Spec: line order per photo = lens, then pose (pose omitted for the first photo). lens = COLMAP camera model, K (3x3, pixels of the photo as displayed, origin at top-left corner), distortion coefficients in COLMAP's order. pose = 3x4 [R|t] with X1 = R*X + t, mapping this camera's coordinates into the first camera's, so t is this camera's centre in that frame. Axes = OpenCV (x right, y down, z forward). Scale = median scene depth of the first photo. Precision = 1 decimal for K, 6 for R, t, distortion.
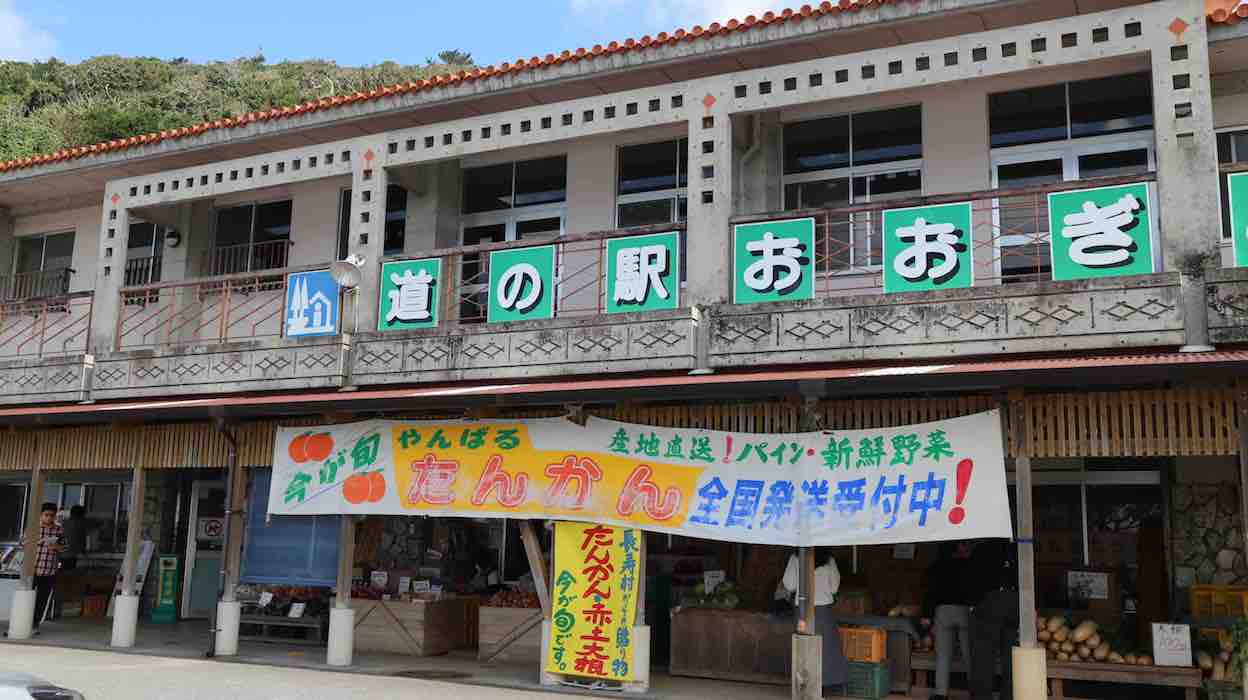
lens RADIAL K [[1140.8, 0, 624.0], [0, 1140.8, 350.0], [0, 0, 1]] dist [-0.101777, 0.166275]
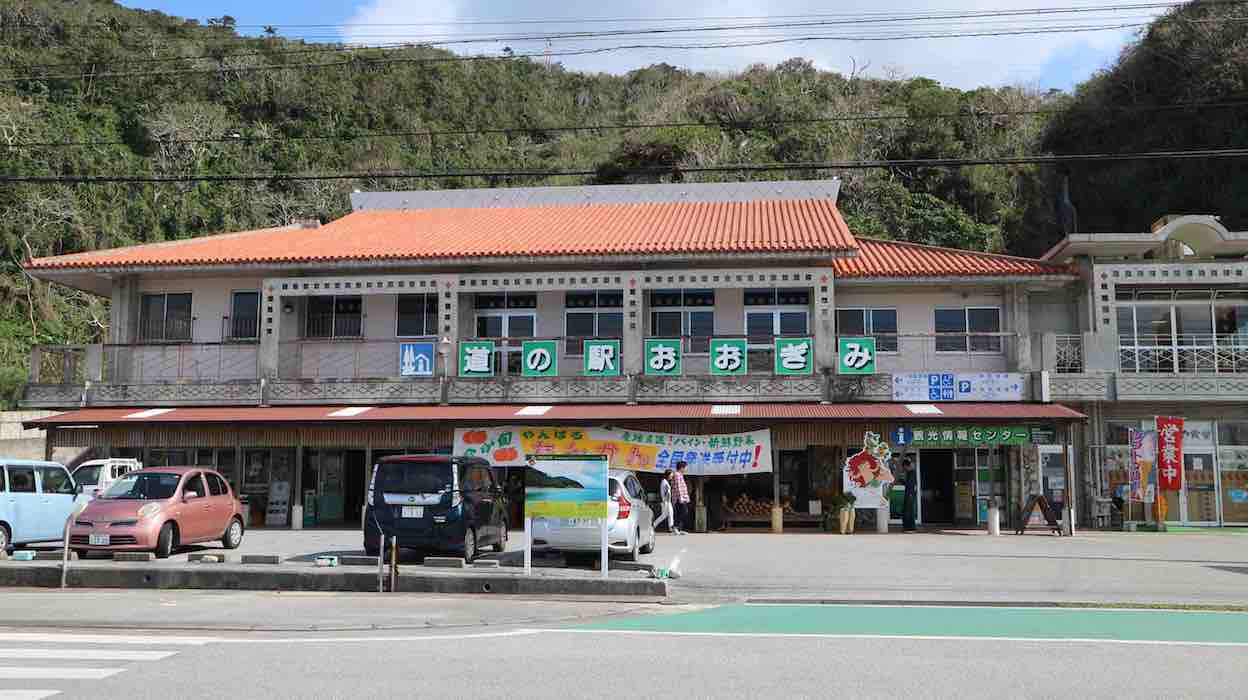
lens RADIAL K [[1140.8, 0, 624.0], [0, 1140.8, 350.0], [0, 0, 1]] dist [-0.101777, 0.166275]
pose [[0.937888, 0.020748, 0.346318, -0.773242], [-0.038343, 0.998294, 0.044032, -0.196047], [-0.344814, -0.054576, 0.937083, -1.201791]]
